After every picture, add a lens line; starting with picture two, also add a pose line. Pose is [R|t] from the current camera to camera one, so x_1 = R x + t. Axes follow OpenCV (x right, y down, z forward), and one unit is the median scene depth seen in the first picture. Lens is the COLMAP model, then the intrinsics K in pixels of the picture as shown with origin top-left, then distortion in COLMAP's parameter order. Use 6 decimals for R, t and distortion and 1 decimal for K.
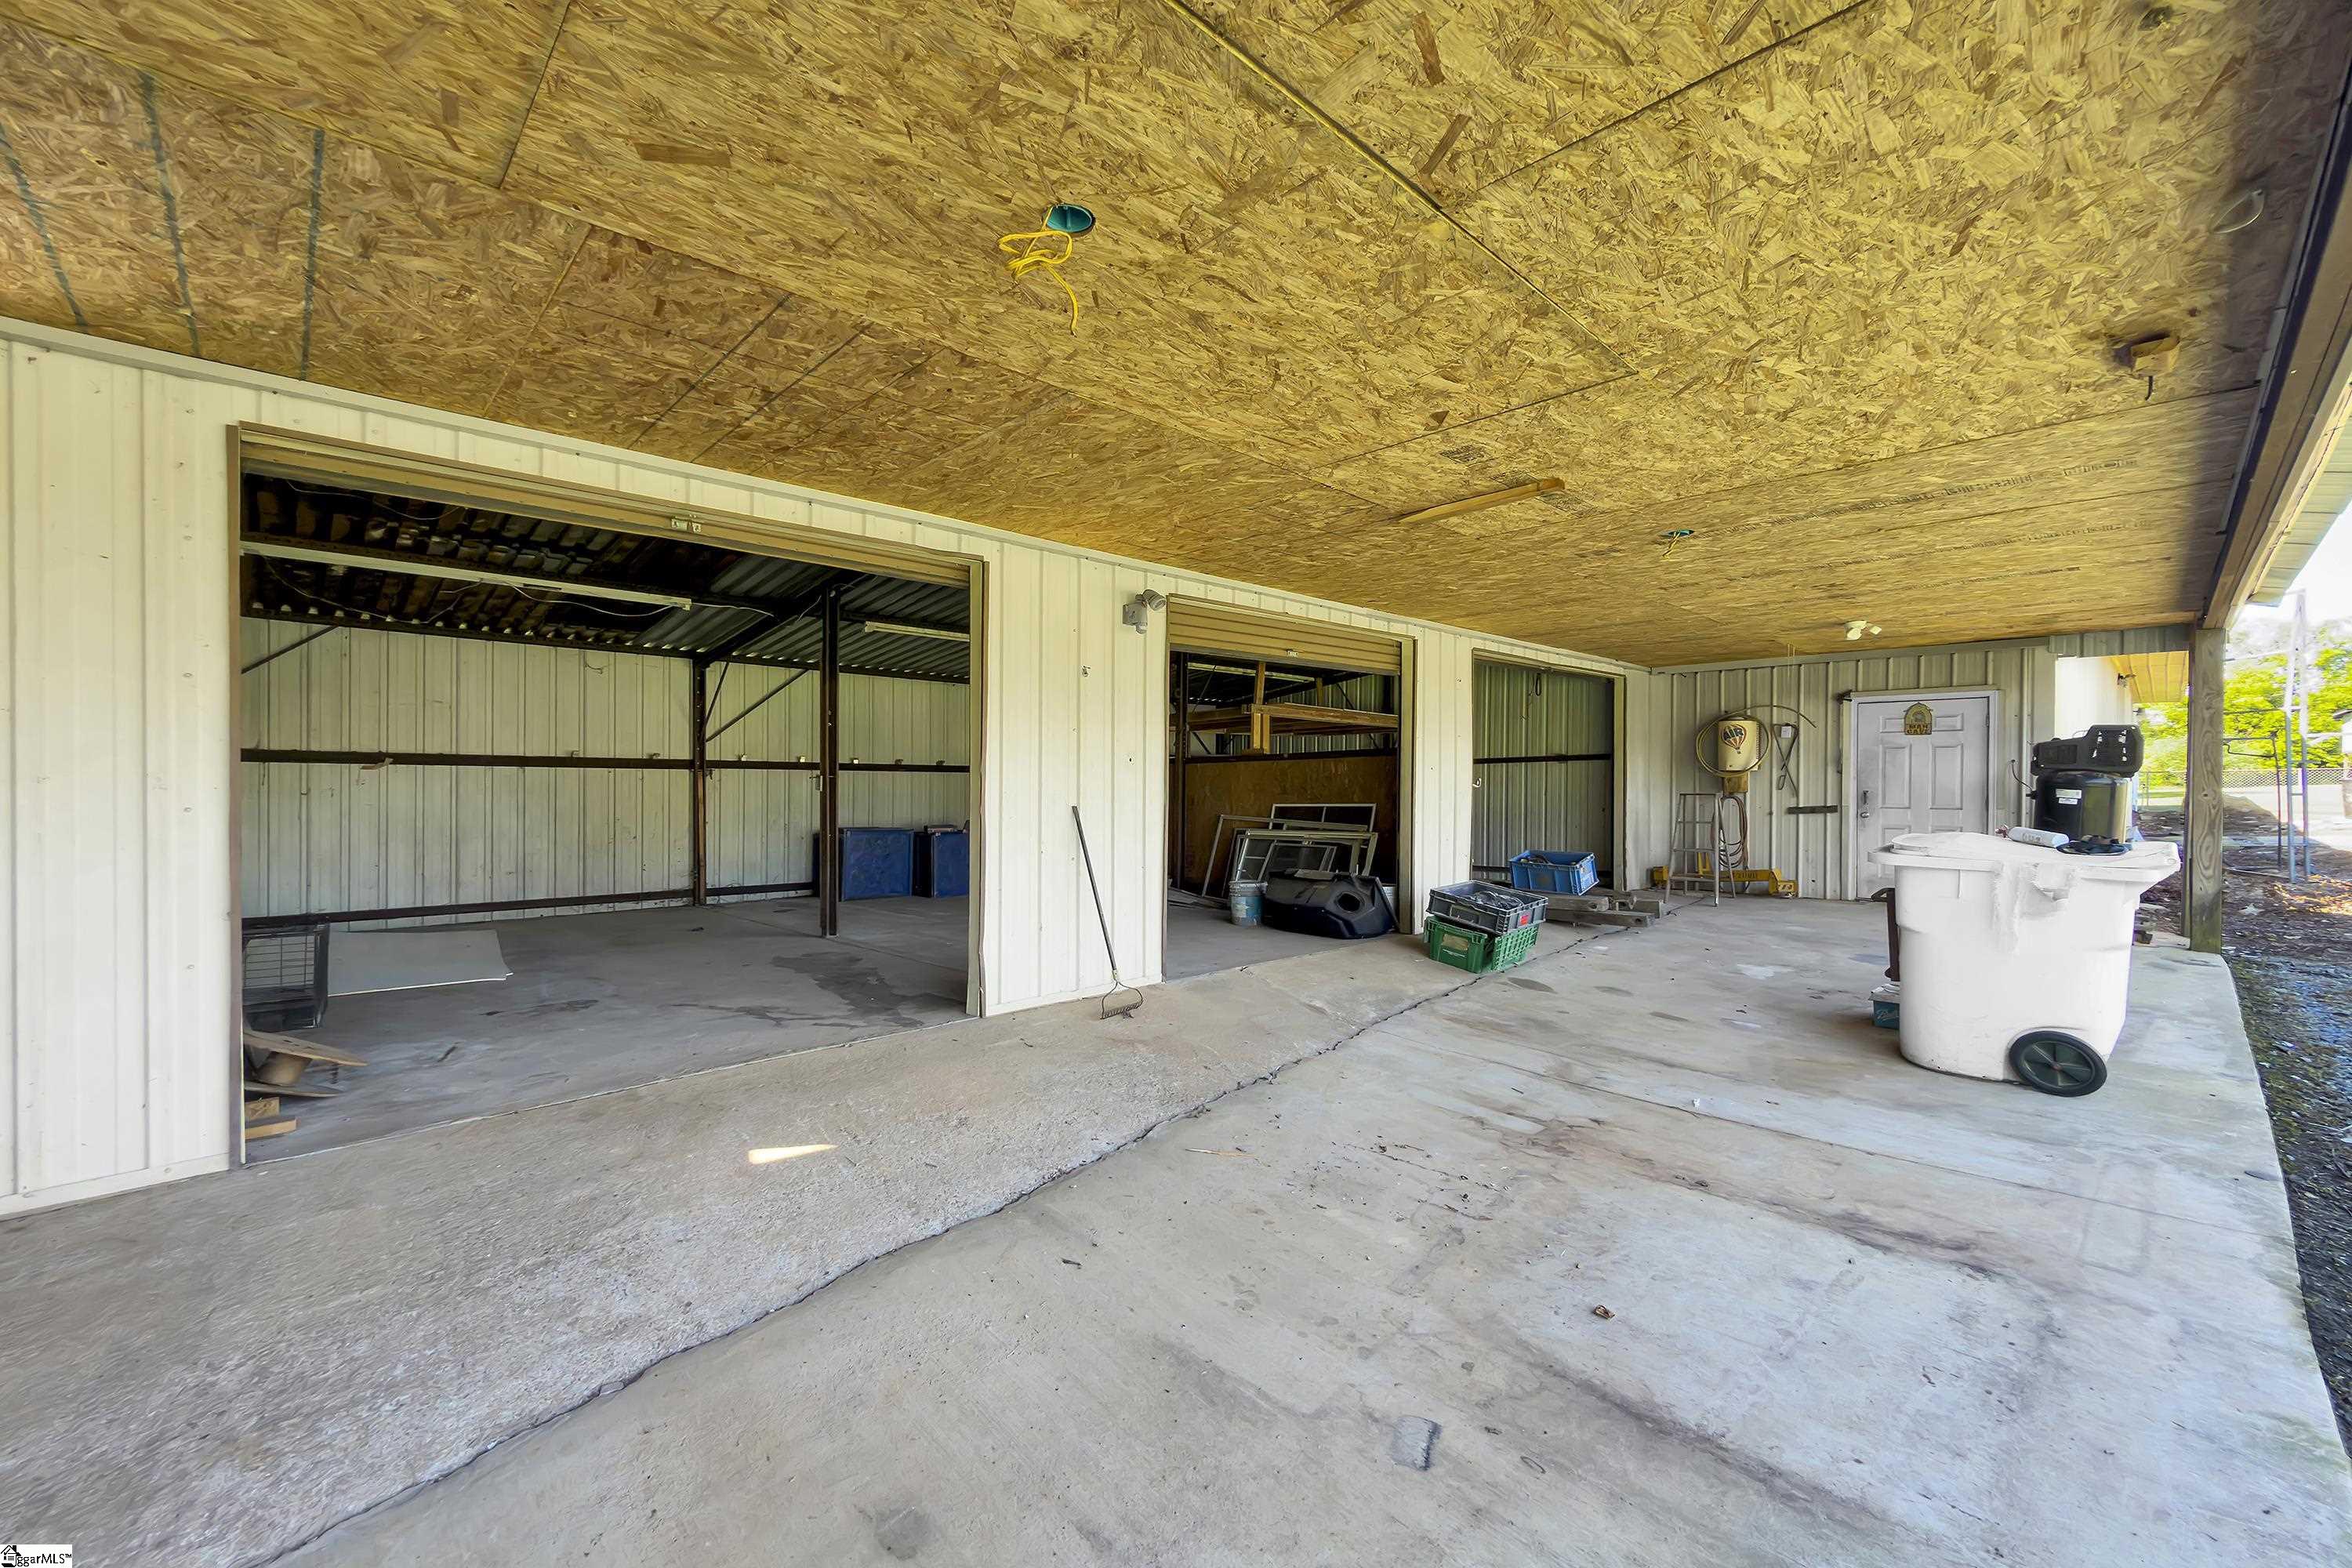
lens RADIAL K [[980.6, 0, 1179.0], [0, 980.6, 786.7], [0, 0, 1]] dist [-0.000020, -0.000001]
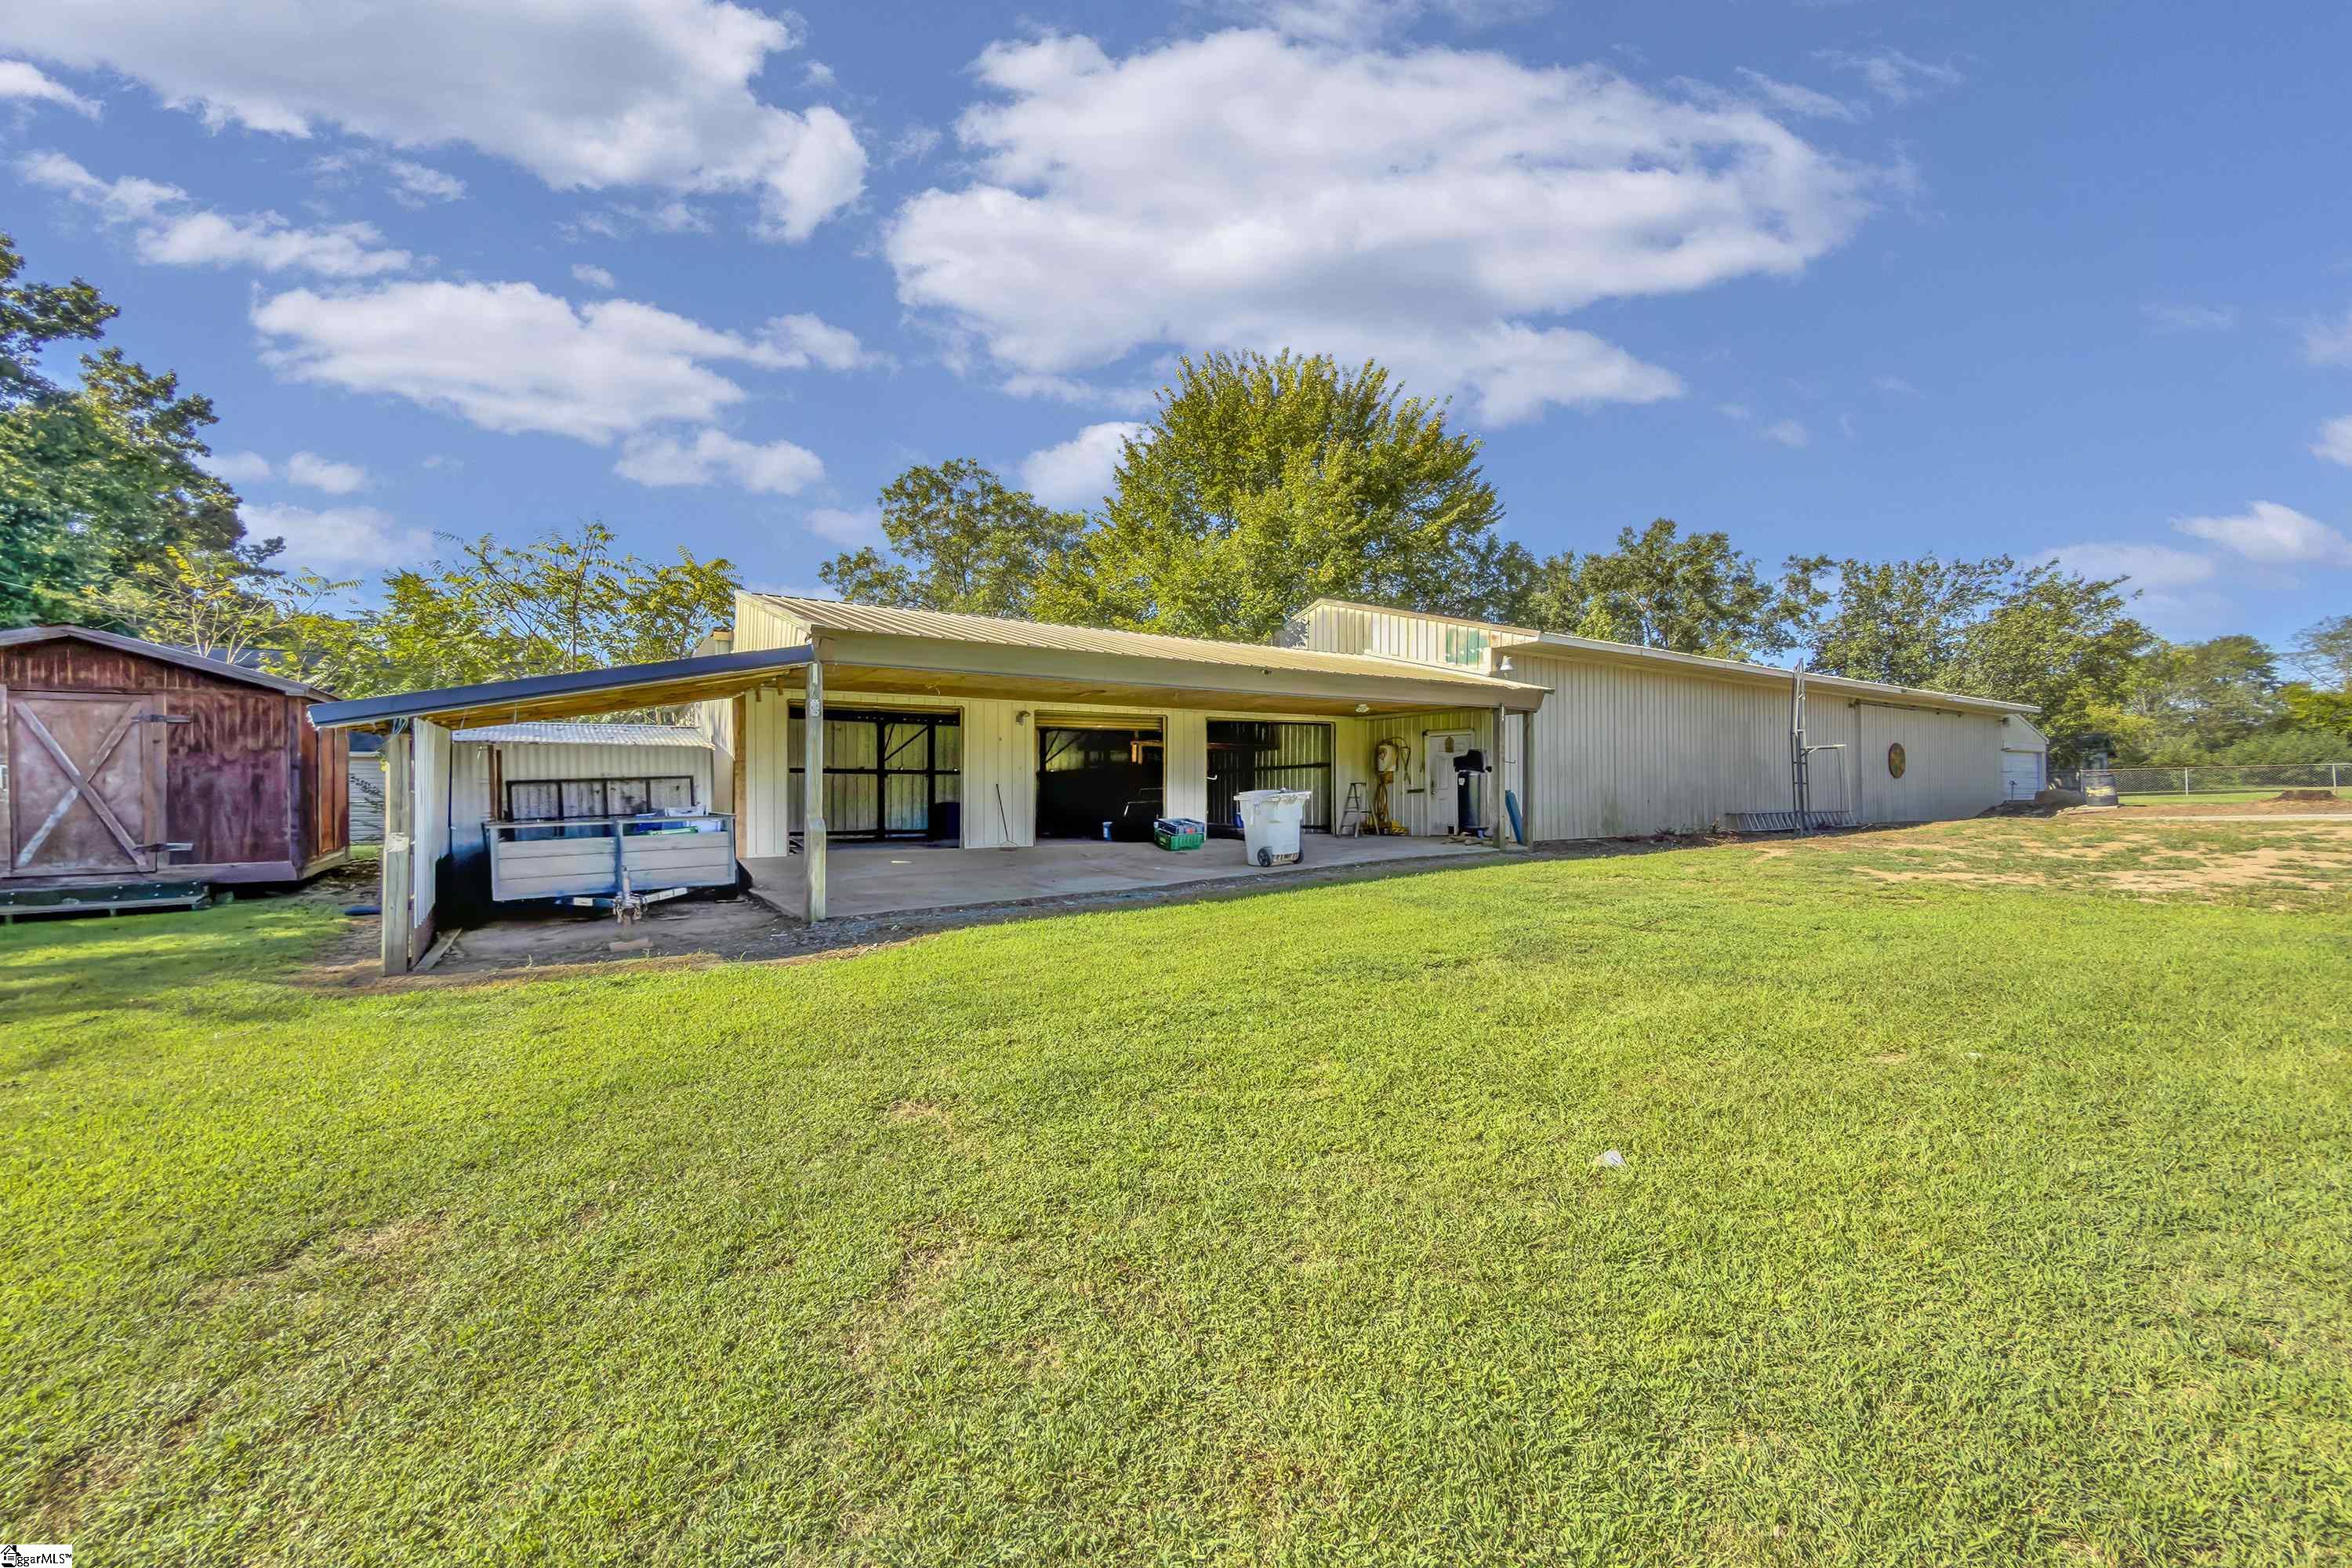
lens RADIAL K [[980.6, 0, 1188.6], [0, 980.6, 786.6], [0, 0, 1]] dist [-0.000020, -0.000001]
pose [[0.987730, -0.004461, -0.156107, 0.517141], [0.003523, 0.999974, -0.006283, 0.026167], [0.156131, 0.005656, 0.987720, -1.026081]]
